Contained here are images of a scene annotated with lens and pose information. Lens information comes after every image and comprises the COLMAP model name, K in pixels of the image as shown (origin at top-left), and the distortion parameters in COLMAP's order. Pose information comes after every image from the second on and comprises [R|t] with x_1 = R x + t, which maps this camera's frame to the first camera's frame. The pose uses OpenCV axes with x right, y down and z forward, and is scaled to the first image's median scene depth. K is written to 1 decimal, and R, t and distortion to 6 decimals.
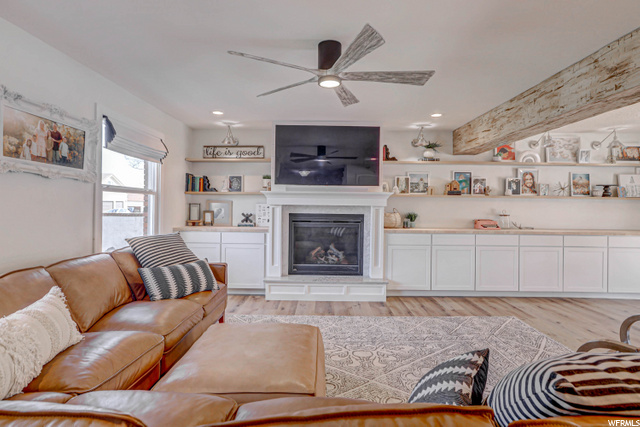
lens RADIAL K [[336.4, 0, 320.2], [0, 336.4, 205.4], [0, 0, 1]] dist [-0.001689, 0.000125]
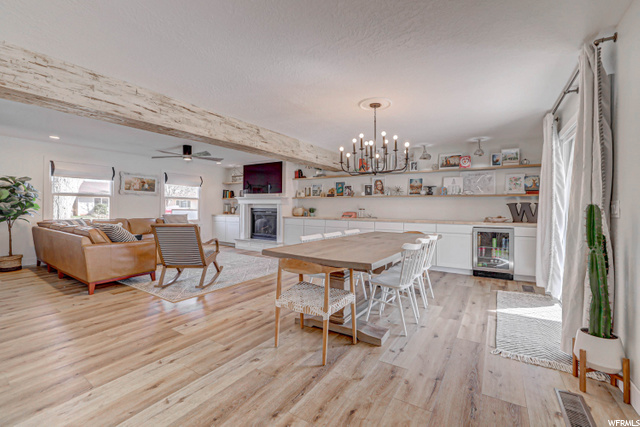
lens RADIAL K [[281.2, 0, 317.0], [0, 281.2, 206.3], [0, 0, 1]] dist [-0.017599, 0.000944]
pose [[0.835011, -0.006461, -0.550196, 1.172064], [0.001547, 0.999955, -0.009394, 0.031119], [0.550232, 0.006993, 0.834983, -0.192520]]
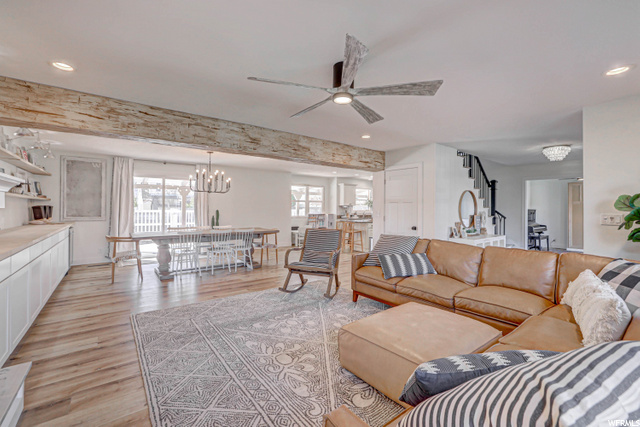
lens RADIAL K [[281.2, 0, 317.0], [0, 281.2, 206.3], [0, 0, 1]] dist [-0.017599, 0.000944]
pose [[-0.606273, -0.009324, 0.795202, -0.345780], [-0.013700, 0.999905, 0.001279, -0.005347], [-0.795138, -0.010119, -0.606343, 0.850037]]
